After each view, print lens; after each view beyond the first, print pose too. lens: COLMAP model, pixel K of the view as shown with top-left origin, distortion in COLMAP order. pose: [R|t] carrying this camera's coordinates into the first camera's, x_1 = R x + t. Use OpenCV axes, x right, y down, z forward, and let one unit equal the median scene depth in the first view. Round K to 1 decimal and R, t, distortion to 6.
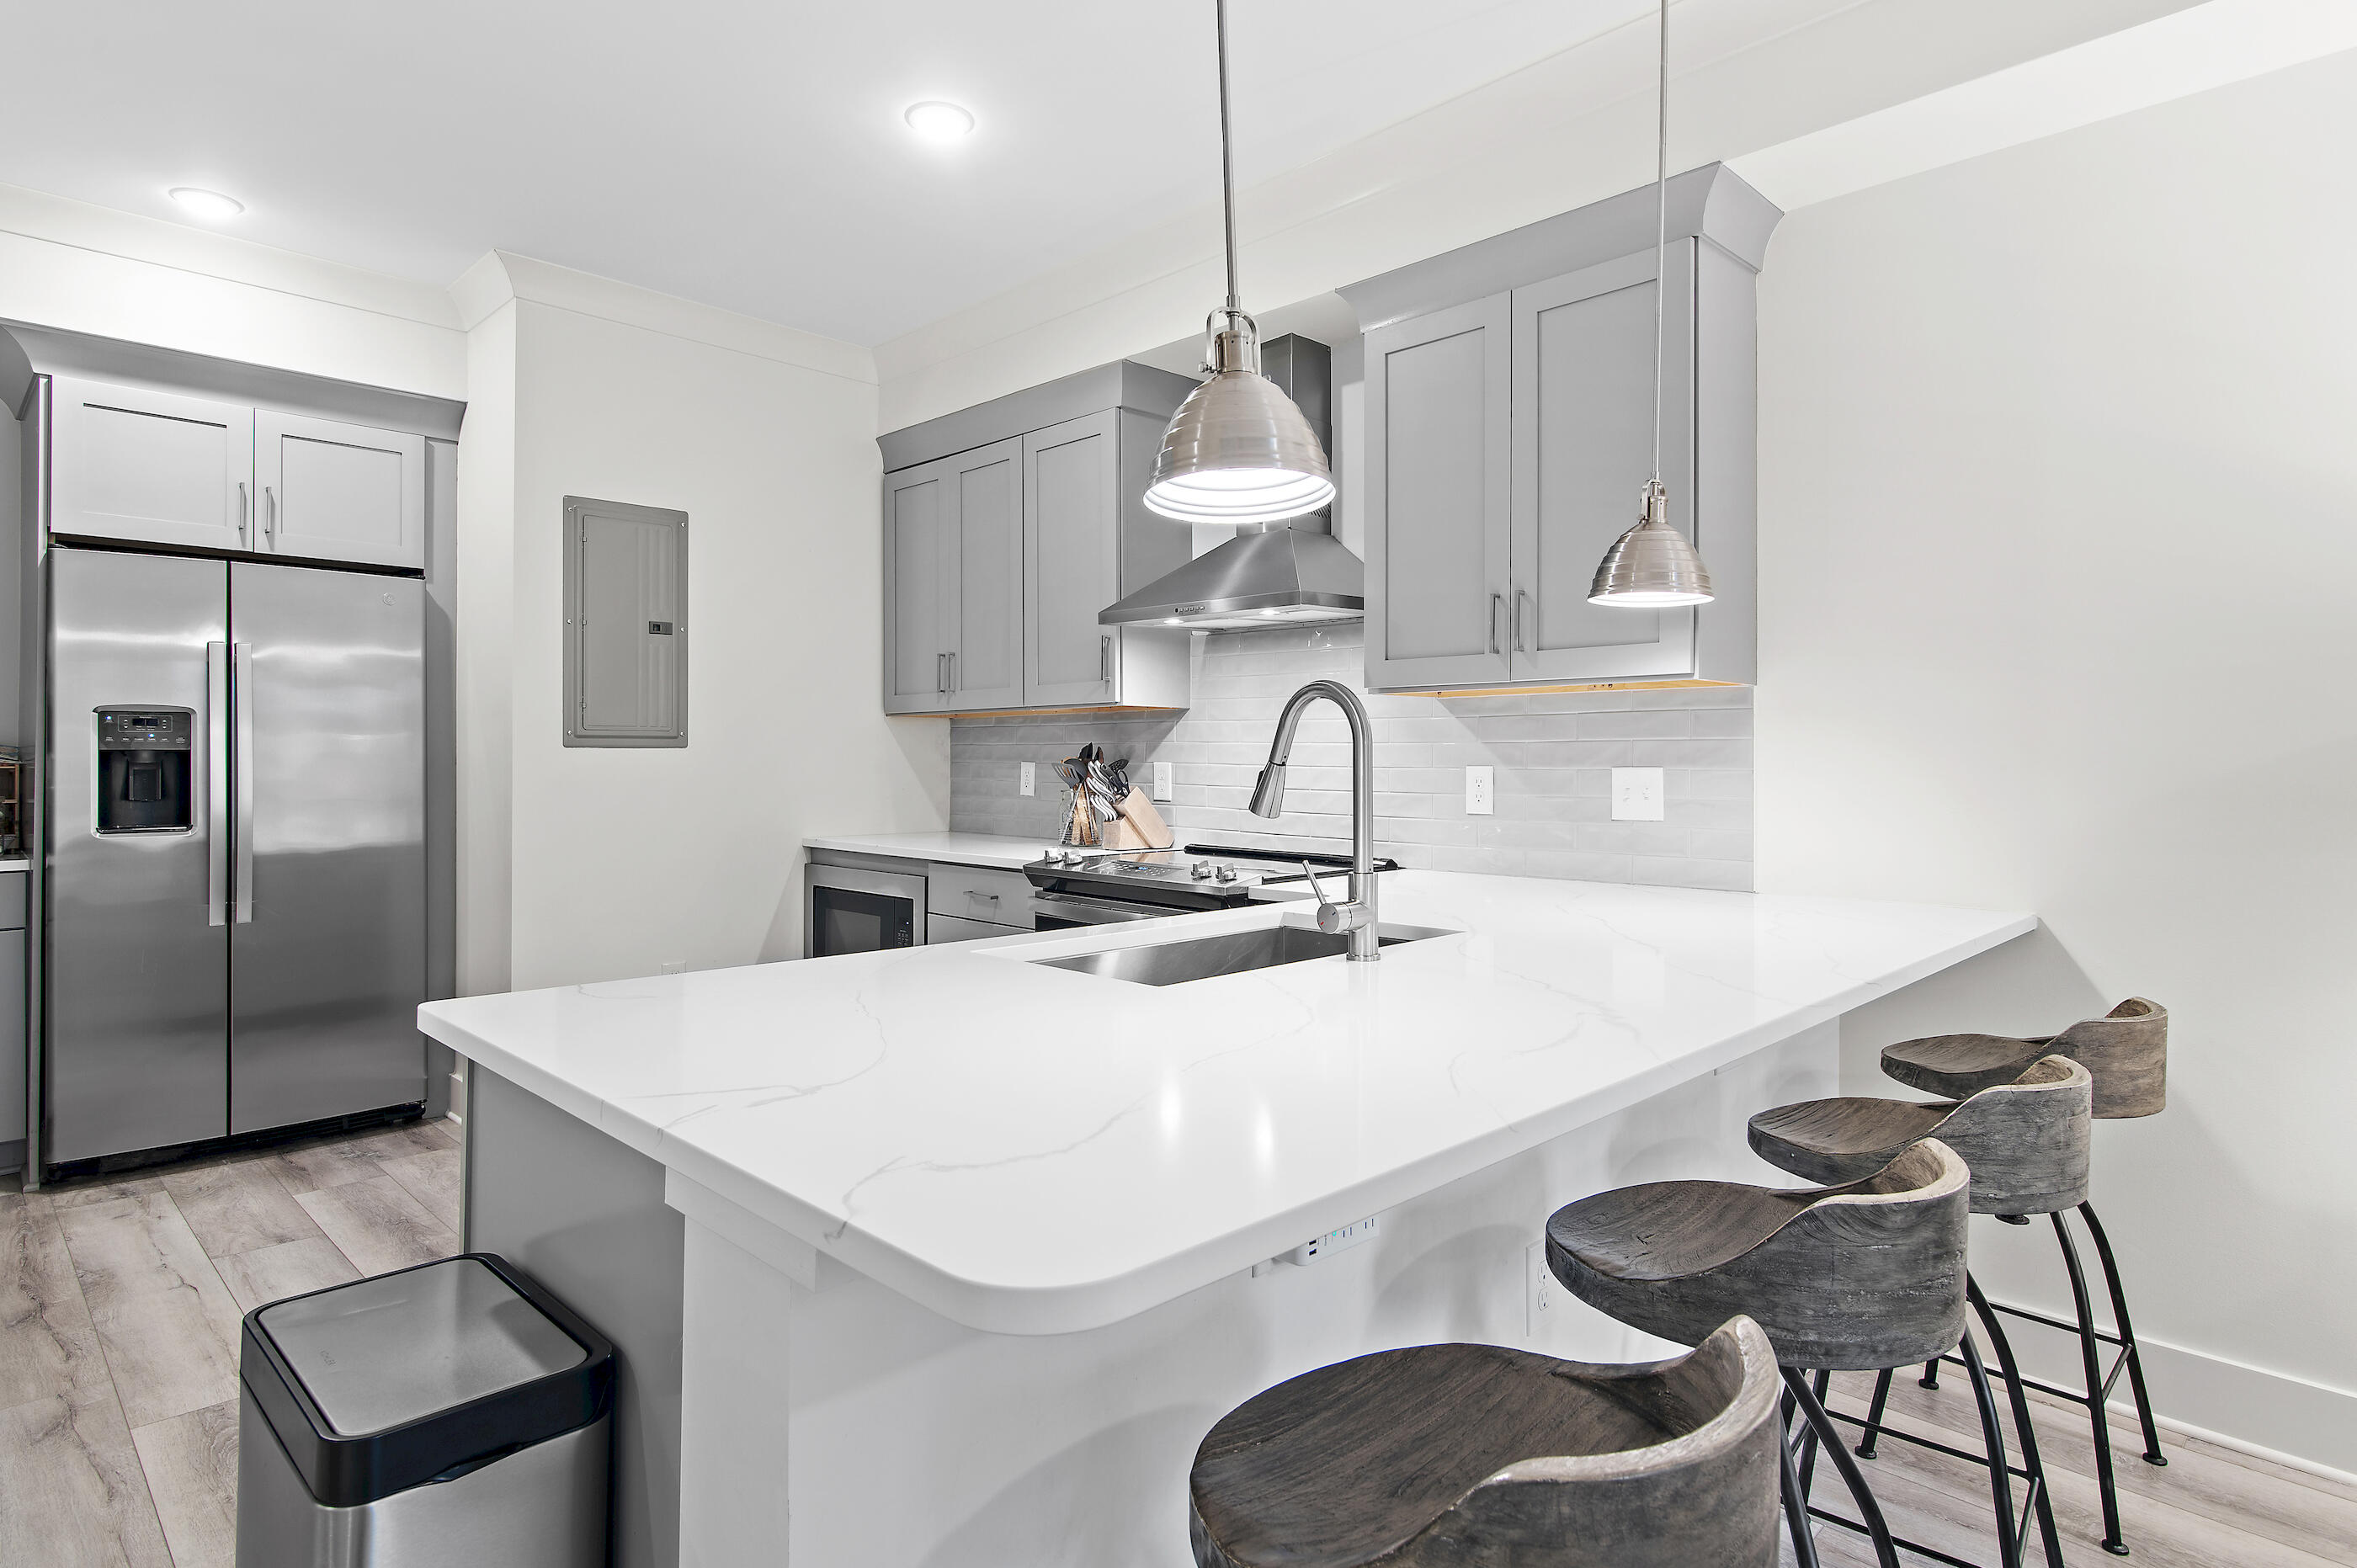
lens RADIAL K [[1267.3, 0, 1188.9], [0, 1267.3, 748.5], [0, 0, 1]] dist [0.002667, 0.000536]
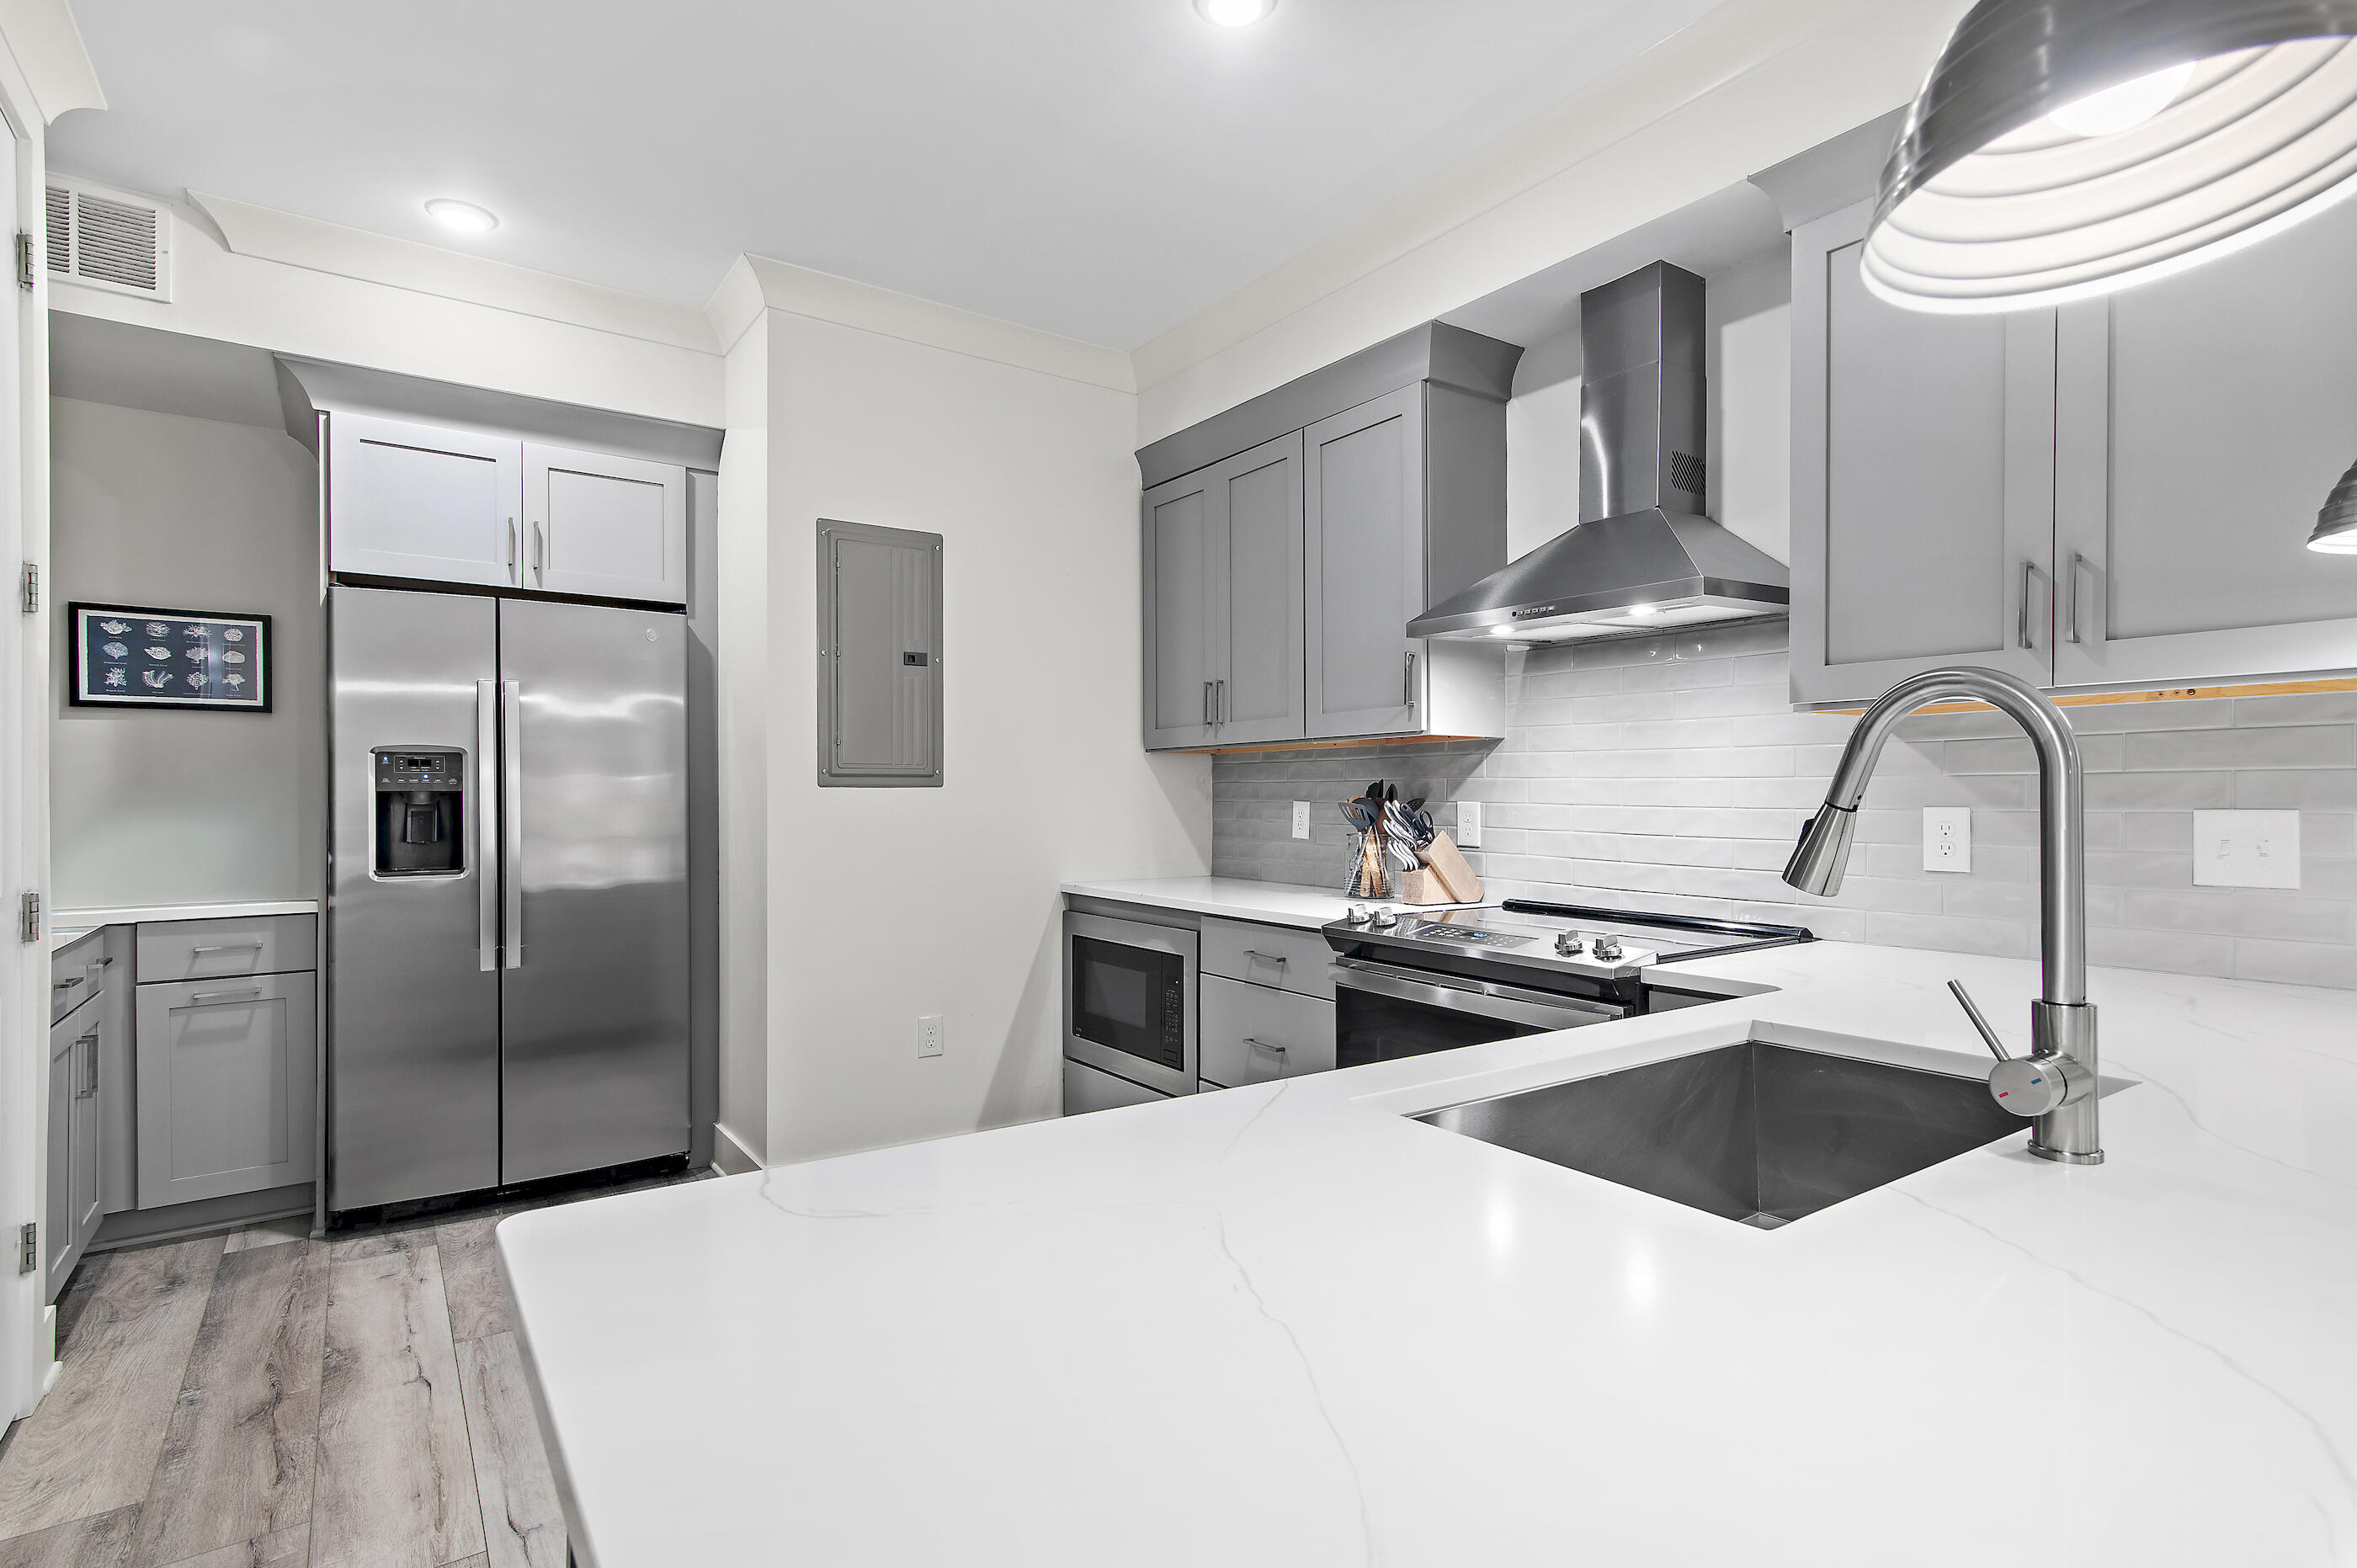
lens RADIAL K [[1158.4, 0, 1164.2], [0, 1158.4, 793.4], [0, 0, 1]] dist [0.010384, 0.003442]
pose [[0.981792, -0.002619, -0.189941, -0.080545], [0.003676, 0.999980, 0.005213, 0.000372], [0.189924, -0.005816, 0.981782, 0.211405]]
